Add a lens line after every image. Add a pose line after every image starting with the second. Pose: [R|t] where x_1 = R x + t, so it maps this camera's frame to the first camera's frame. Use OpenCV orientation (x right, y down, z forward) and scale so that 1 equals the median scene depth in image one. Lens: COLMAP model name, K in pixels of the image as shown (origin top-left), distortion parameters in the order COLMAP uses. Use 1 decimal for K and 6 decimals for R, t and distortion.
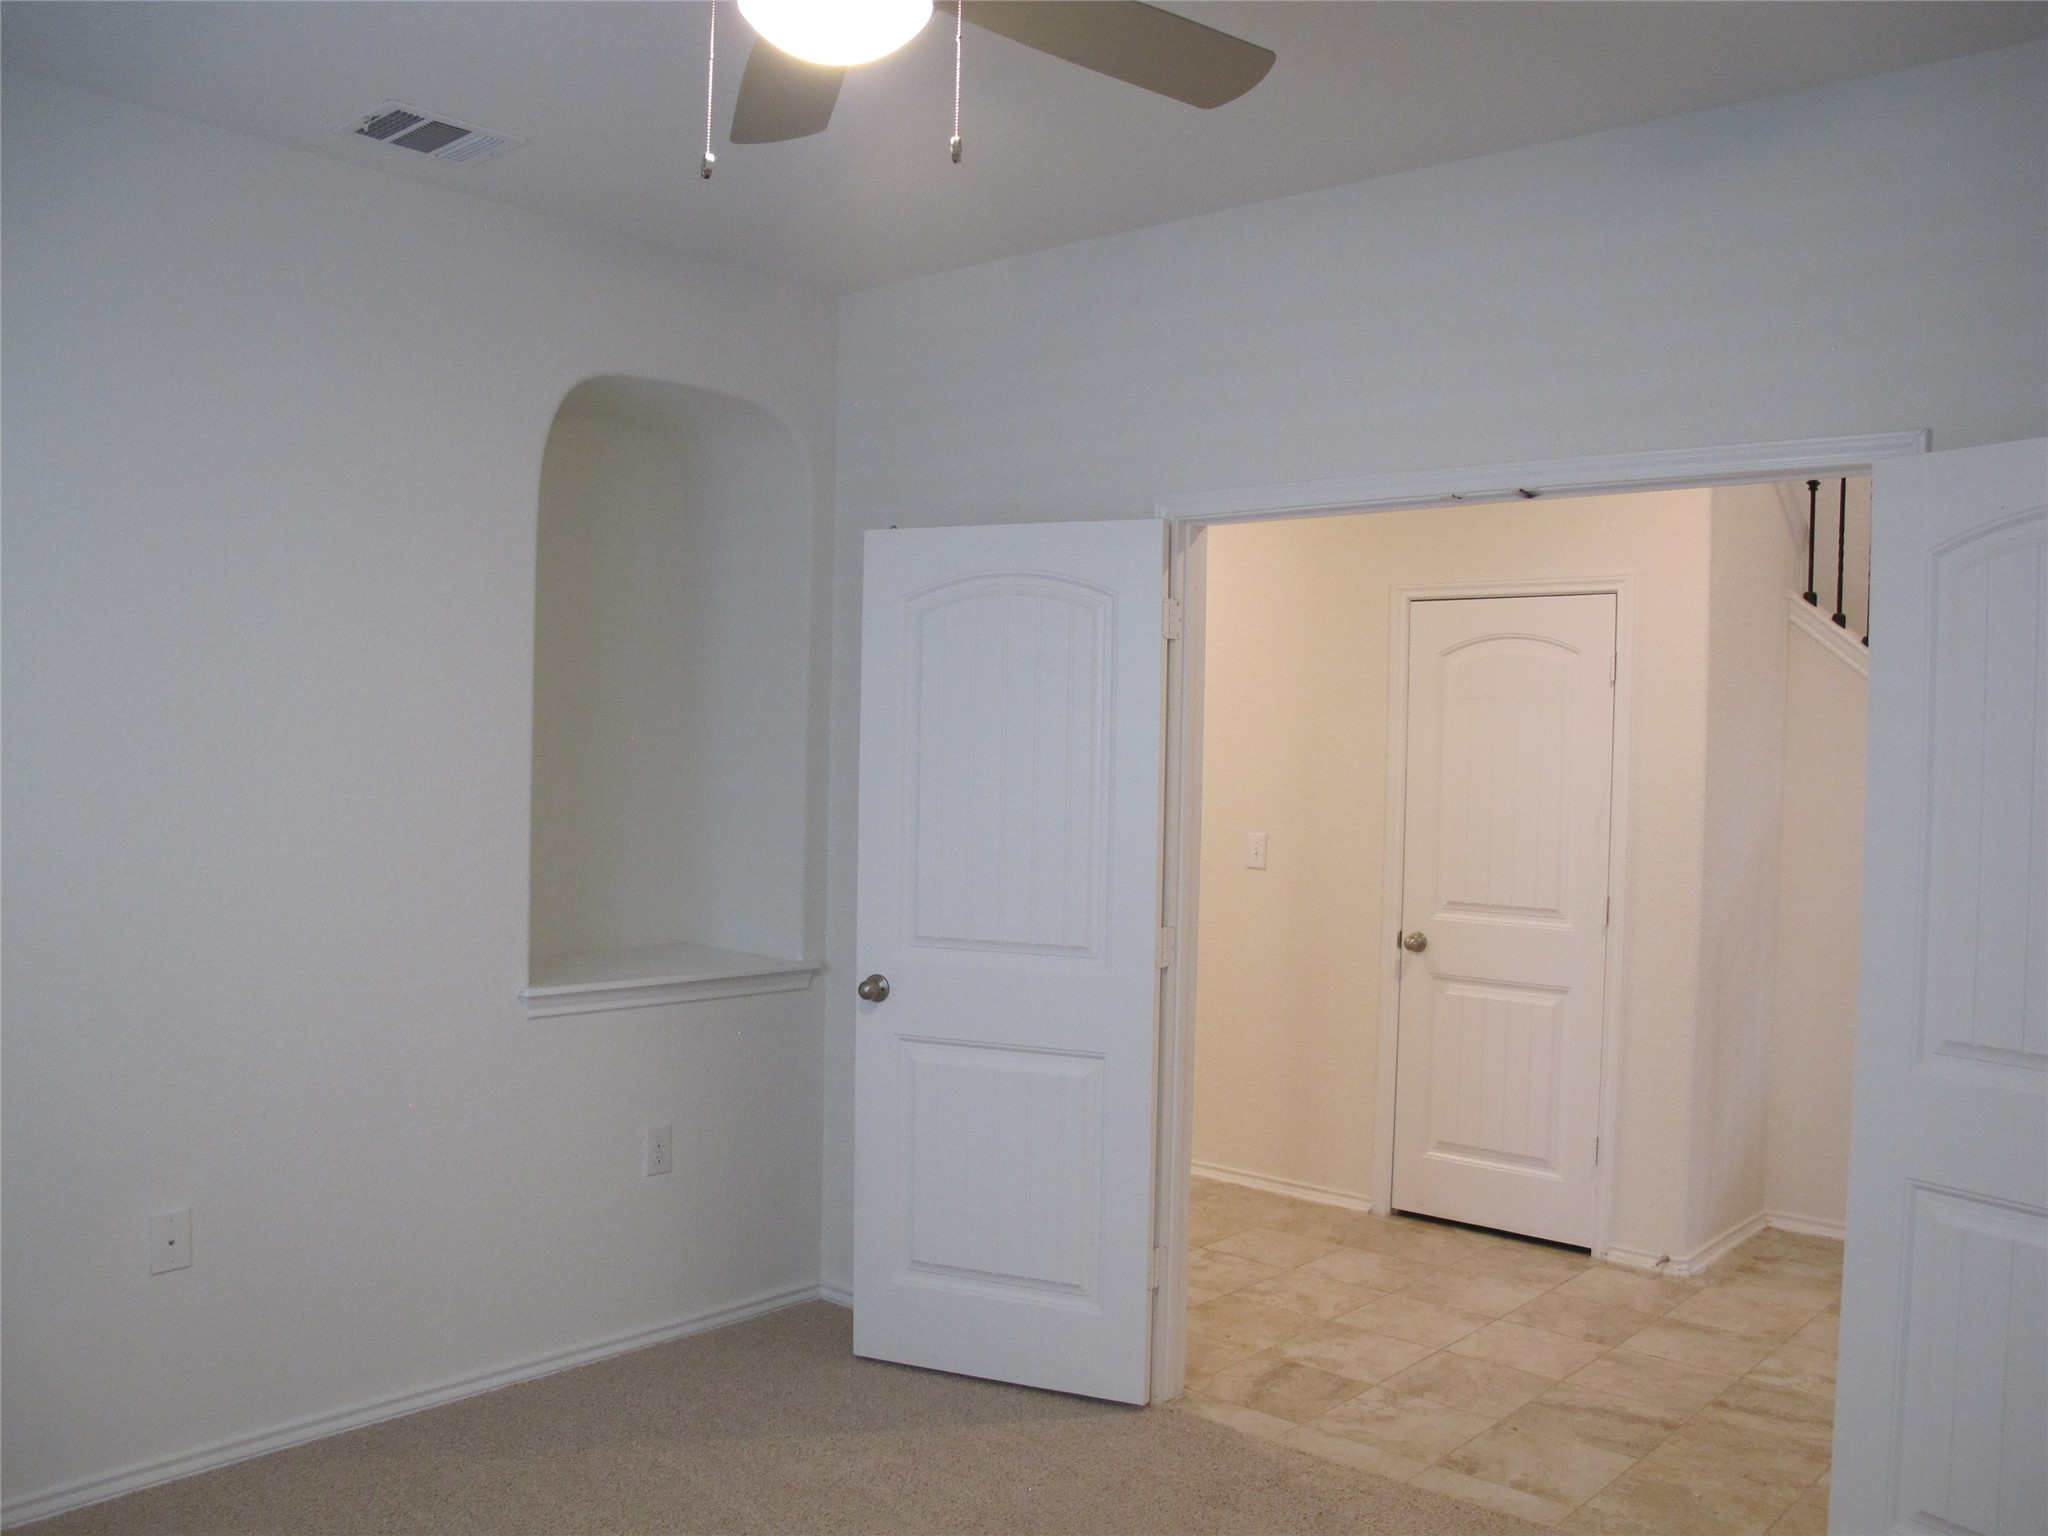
lens RADIAL K [[1742.1, 0, 1030.8], [0, 1742.1, 801.9], [0, 0, 1]] dist [-0.154881, 0.130798]
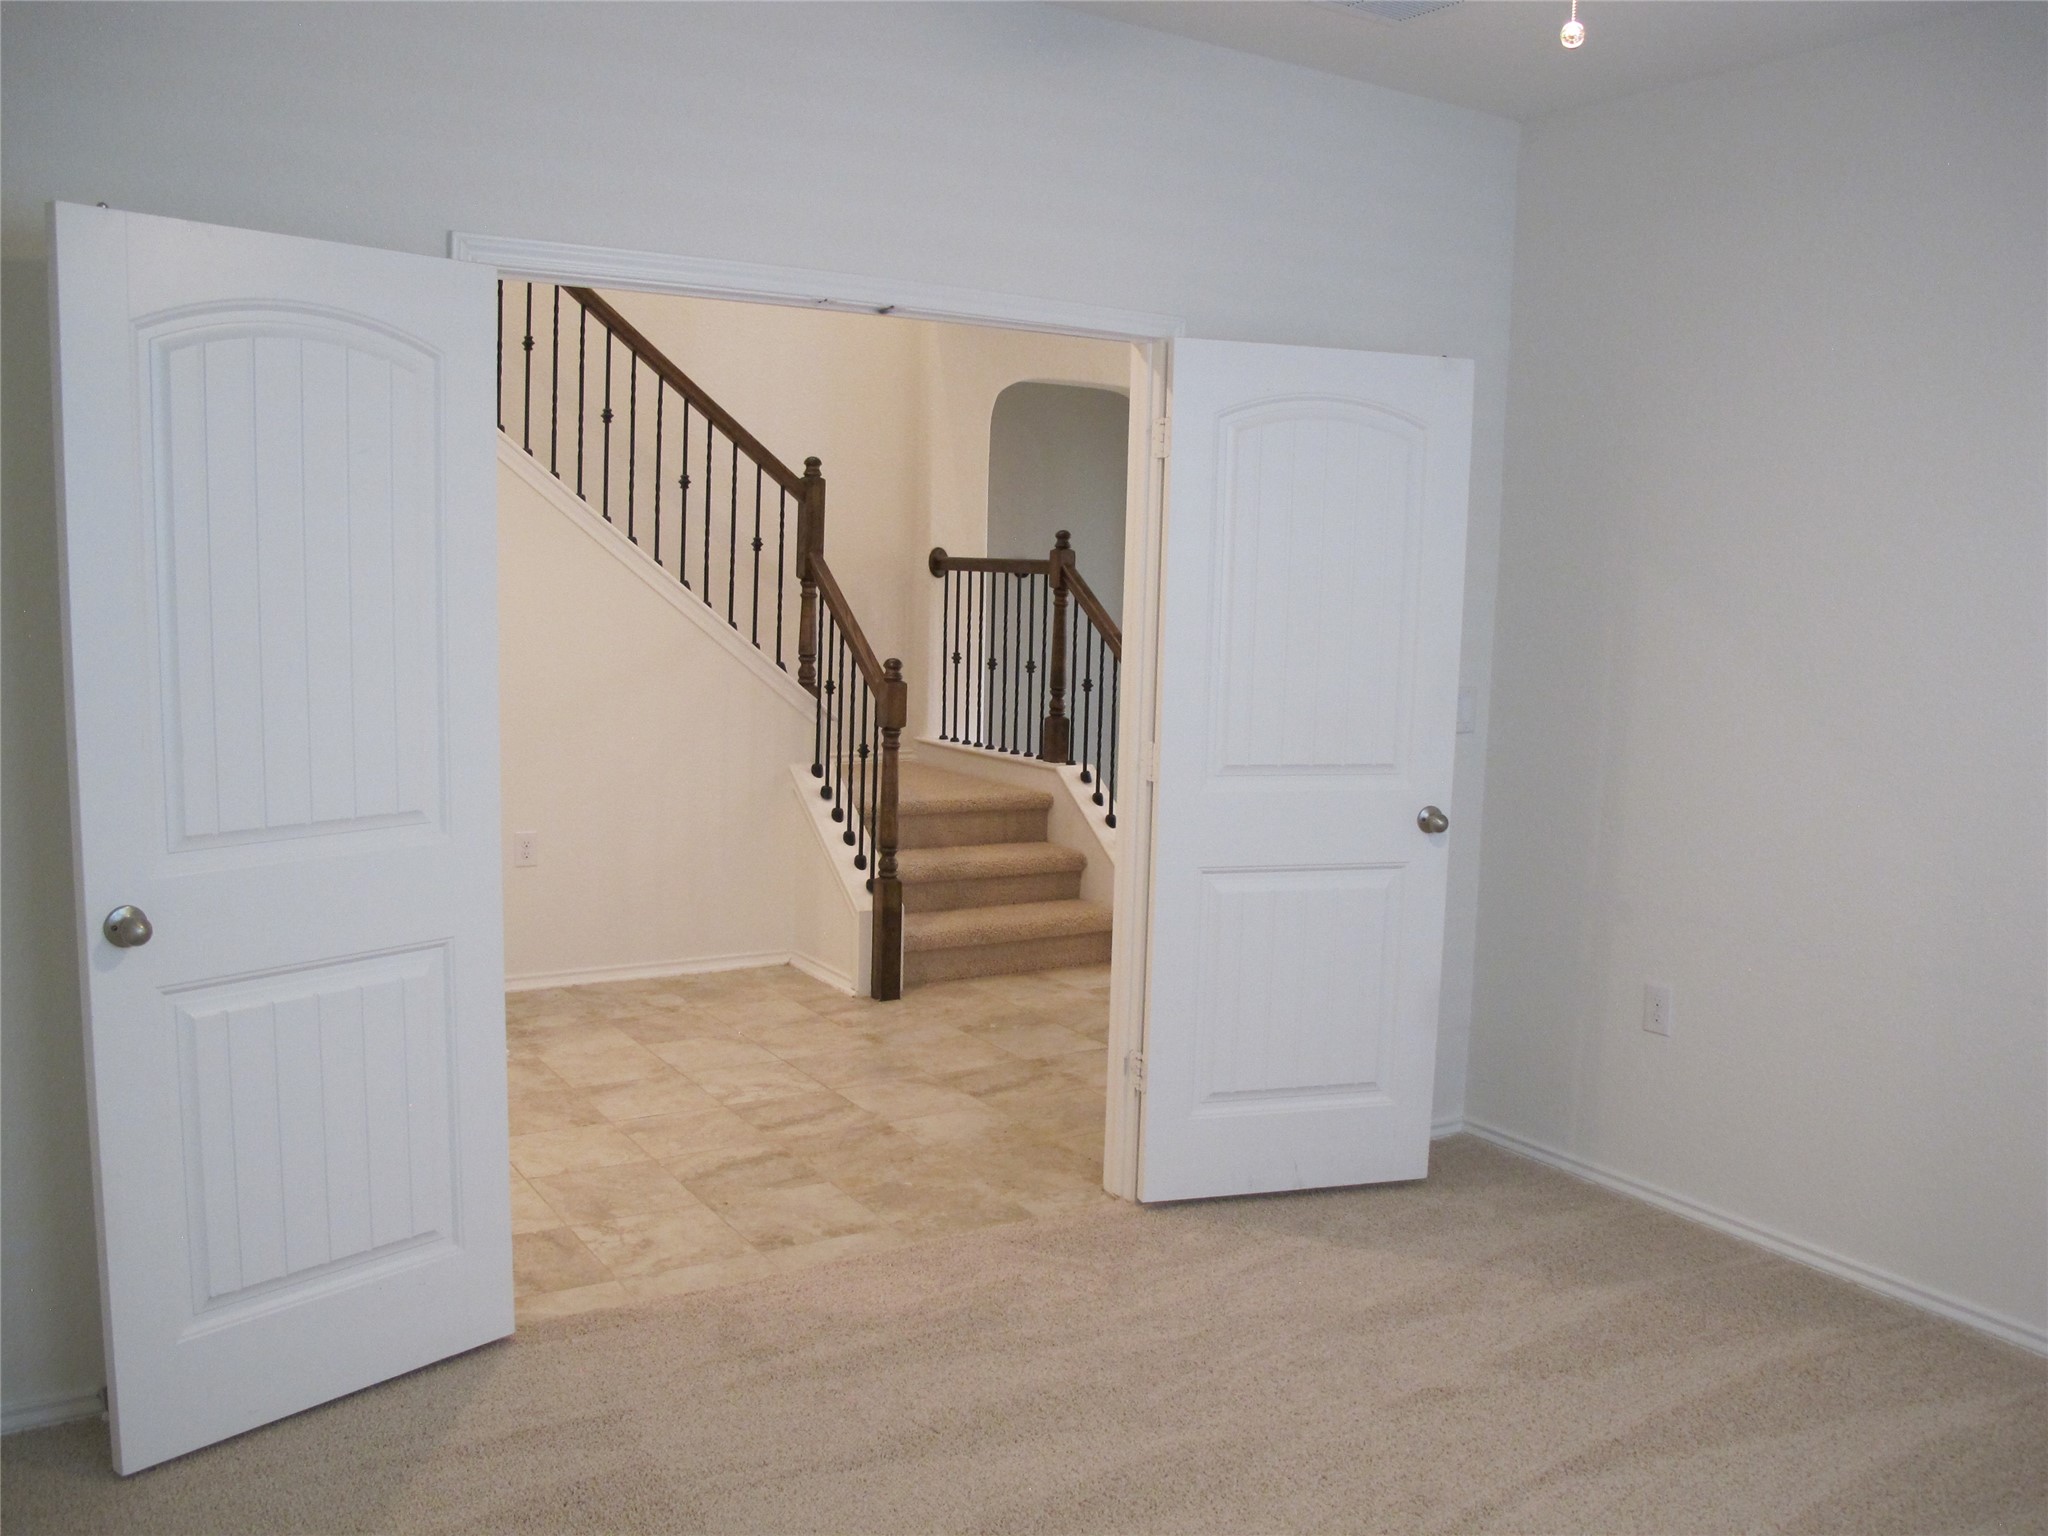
lens RADIAL K [[1742.1, 0, 1030.8], [0, 1742.1, 801.9], [0, 0, 1]] dist [-0.154881, 0.130798]
pose [[0.273934, -0.149076, 0.950124, -0.610424], [0.005052, 0.988123, 0.153582, -0.036520], [-0.961735, -0.037271, 0.271434, 0.516050]]
